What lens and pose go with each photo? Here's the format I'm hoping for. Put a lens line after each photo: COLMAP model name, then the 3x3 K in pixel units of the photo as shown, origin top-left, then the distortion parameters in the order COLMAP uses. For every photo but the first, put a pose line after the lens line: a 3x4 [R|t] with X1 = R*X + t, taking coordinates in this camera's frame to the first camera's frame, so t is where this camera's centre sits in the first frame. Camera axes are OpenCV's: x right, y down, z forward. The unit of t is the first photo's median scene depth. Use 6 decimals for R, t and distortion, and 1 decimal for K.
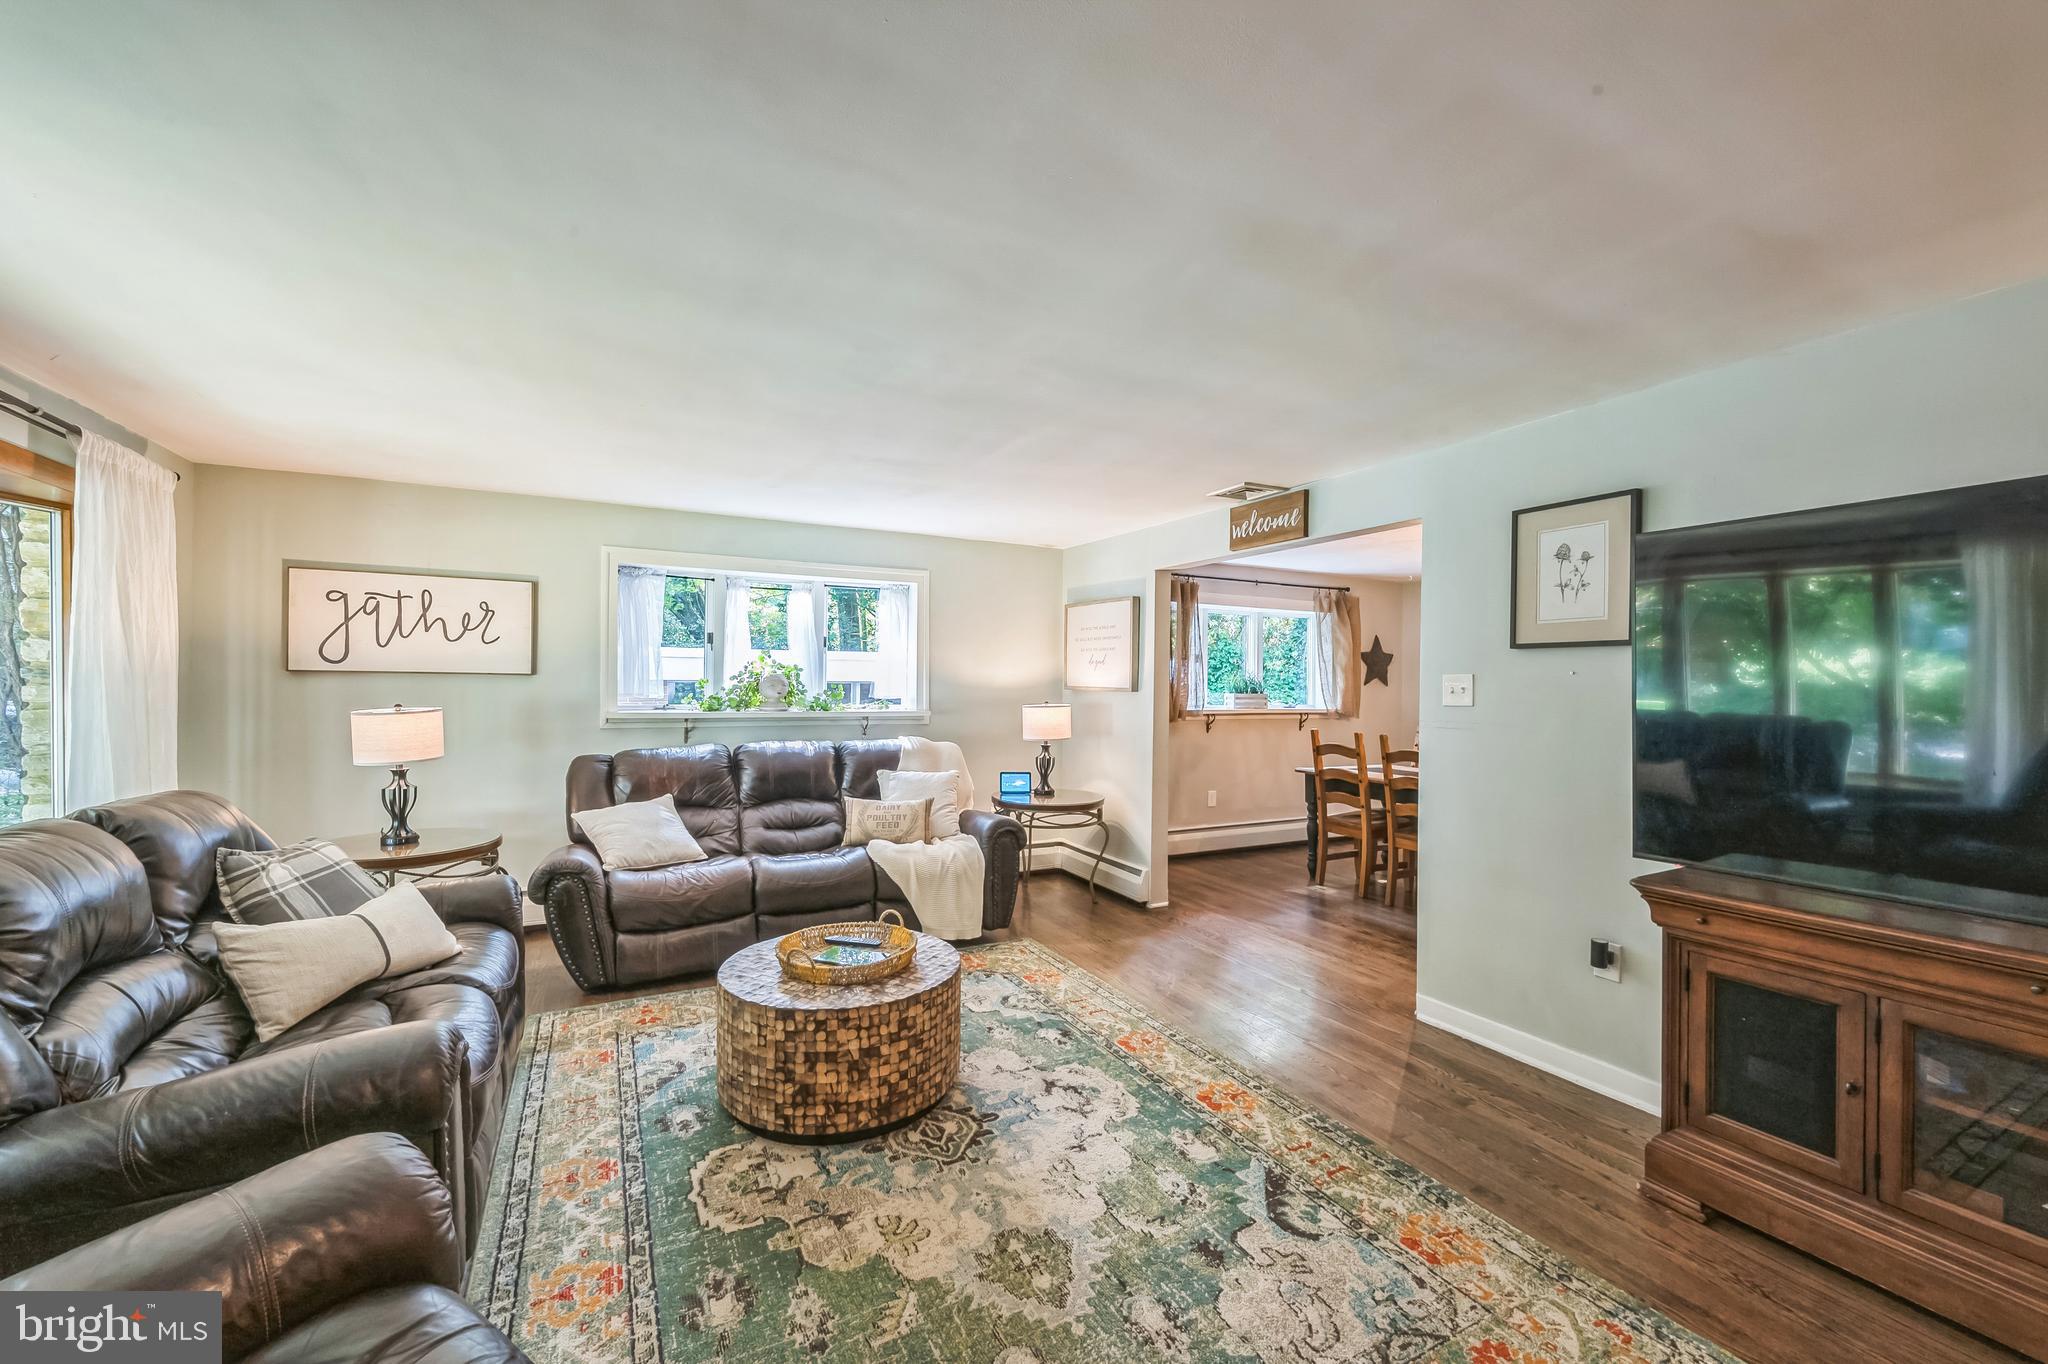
lens RADIAL K [[816.6, 0, 1024.9], [0, 816.6, 682.9], [0, 0, 1]] dist [-0.000326, -0.000164]
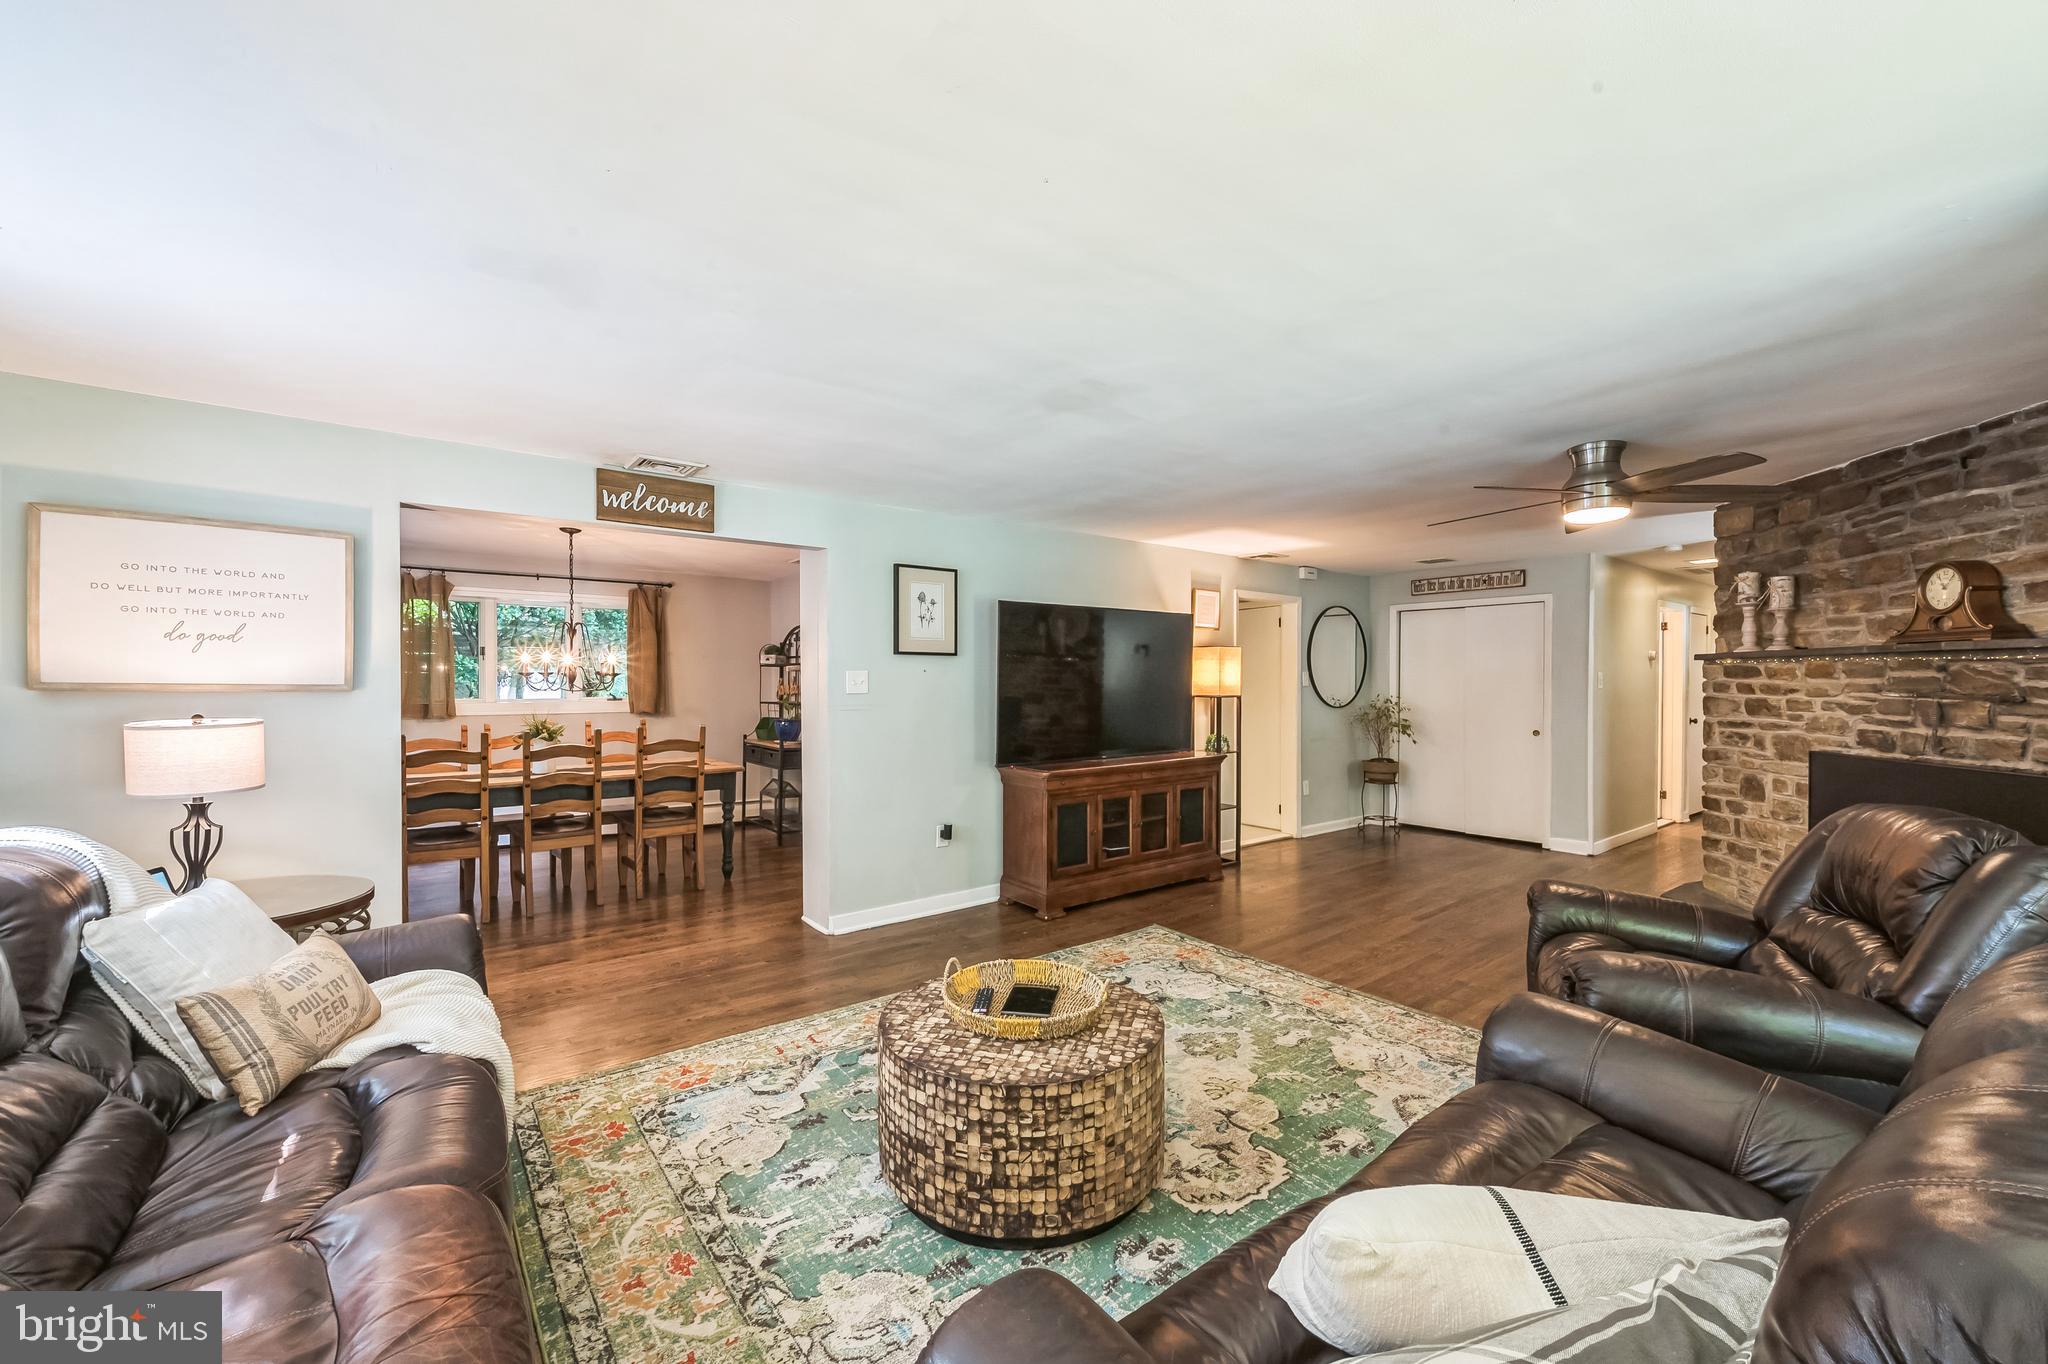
lens RADIAL K [[816.6, 0, 1024.8], [0, 816.6, 683.8], [0, 0, 1]] dist [-0.000326, -0.000164]
pose [[-0.175325, -0.011291, 0.984446, -1.001663], [-0.003882, 0.999934, 0.010778, -0.004963], [-0.984503, -0.001932, -0.175357, 1.100638]]
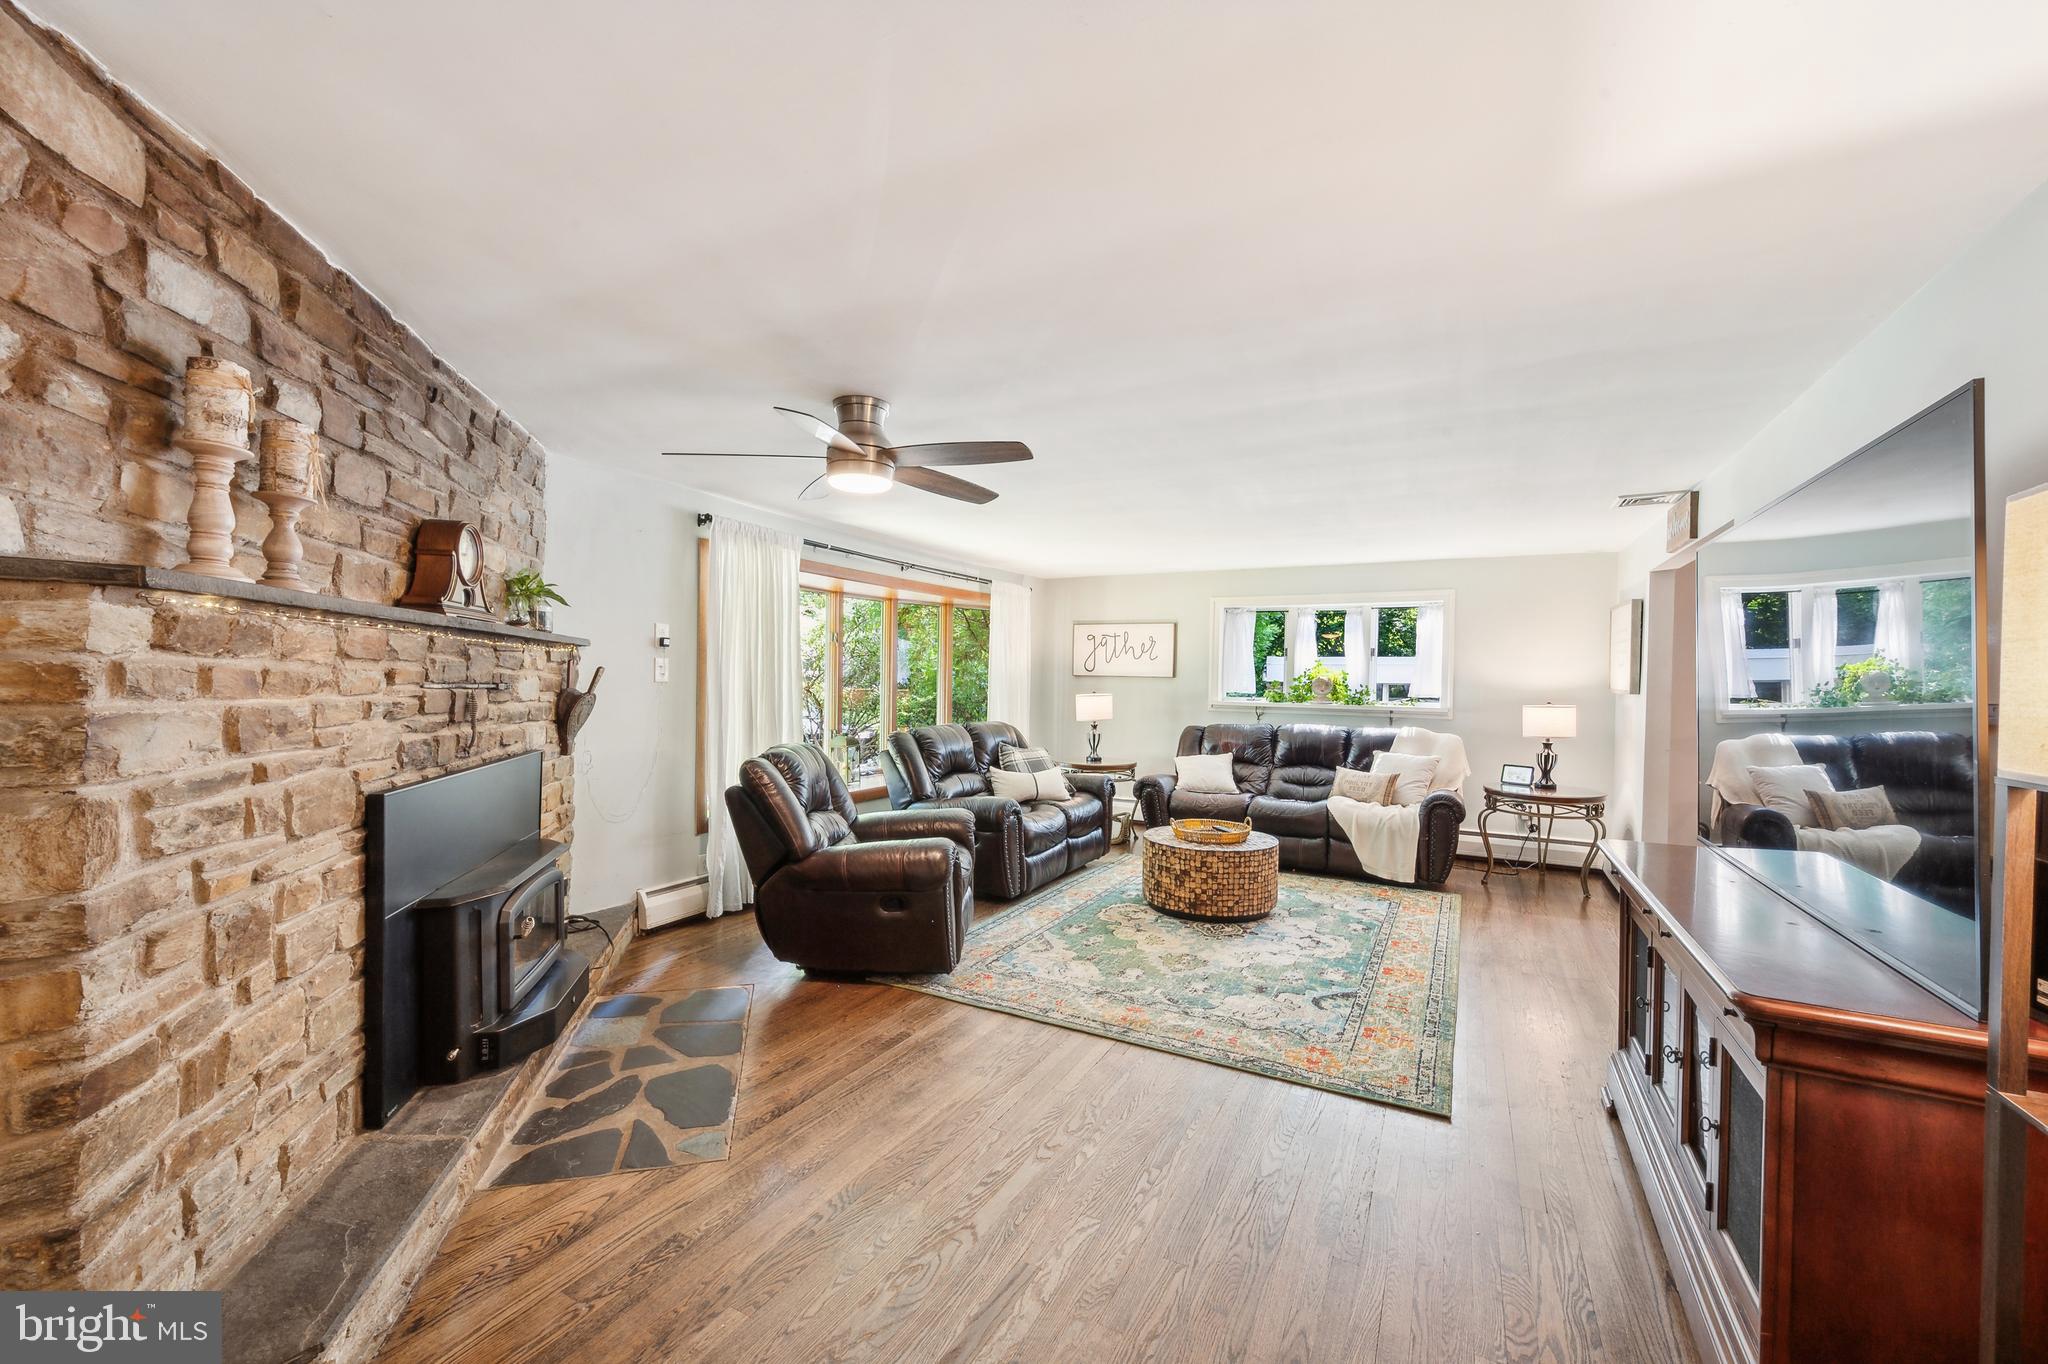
lens RADIAL K [[816.6, 0, 1020.7], [0, 816.6, 688.2], [0, 0, 1]] dist [-0.000326, -0.000164]
pose [[0.550487, 0.009722, -0.834787, 0.998173], [-0.010263, 0.999935, 0.004878, 0.011394], [0.834780, 0.005882, 0.550552, -0.318339]]
